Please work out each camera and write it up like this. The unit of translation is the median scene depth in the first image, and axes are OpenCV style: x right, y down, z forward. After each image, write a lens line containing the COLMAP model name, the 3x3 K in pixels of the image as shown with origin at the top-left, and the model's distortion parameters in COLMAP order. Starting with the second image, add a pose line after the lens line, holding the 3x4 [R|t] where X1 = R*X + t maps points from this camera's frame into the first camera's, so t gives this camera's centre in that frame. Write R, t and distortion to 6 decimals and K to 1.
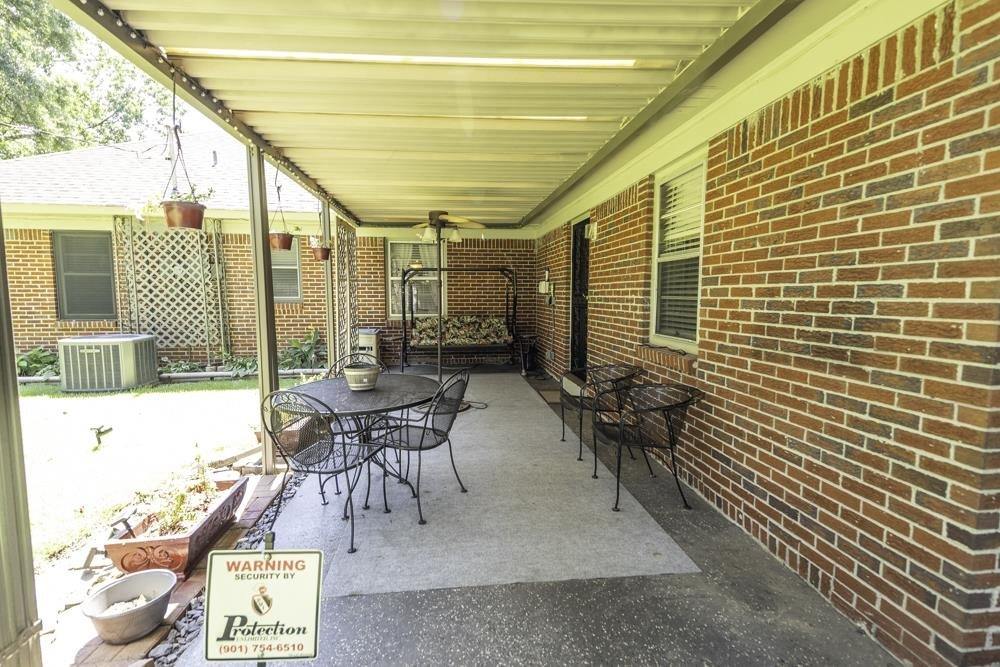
lens RADIAL K [[483.4, 0, 500.0], [0, 483.4, 333.5], [0, 0, 1]] dist [0.056868, -0.025253]
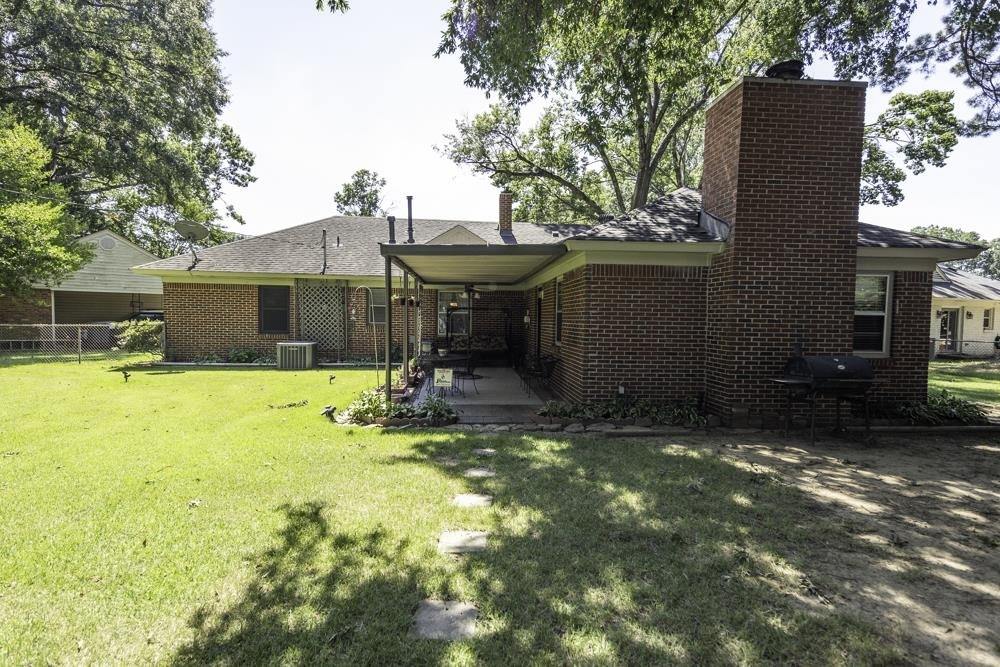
lens RADIAL K [[483.4, 0, 500.0], [0, 483.4, 333.5], [0, 0, 1]] dist [0.056868, -0.025253]
pose [[0.998741, 0.015569, -0.047694, 0.079168], [-0.018119, 0.998402, -0.053523, 0.052887], [0.046784, 0.054320, 0.997427, -0.763252]]
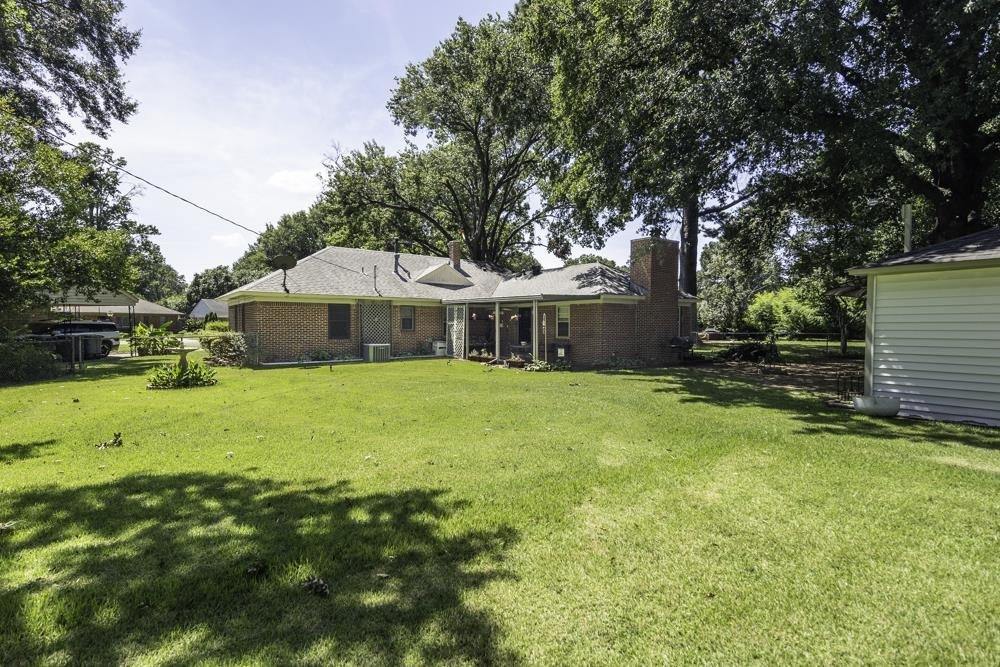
lens RADIAL K [[483.4, 0, 500.0], [0, 483.4, 333.5], [0, 0, 1]] dist [0.056868, -0.025253]
pose [[0.871829, -0.010494, 0.489697, -1.370333], [0.039251, 0.998052, -0.048492, 0.098180], [-0.488234, 0.061498, 0.870543, -1.573918]]
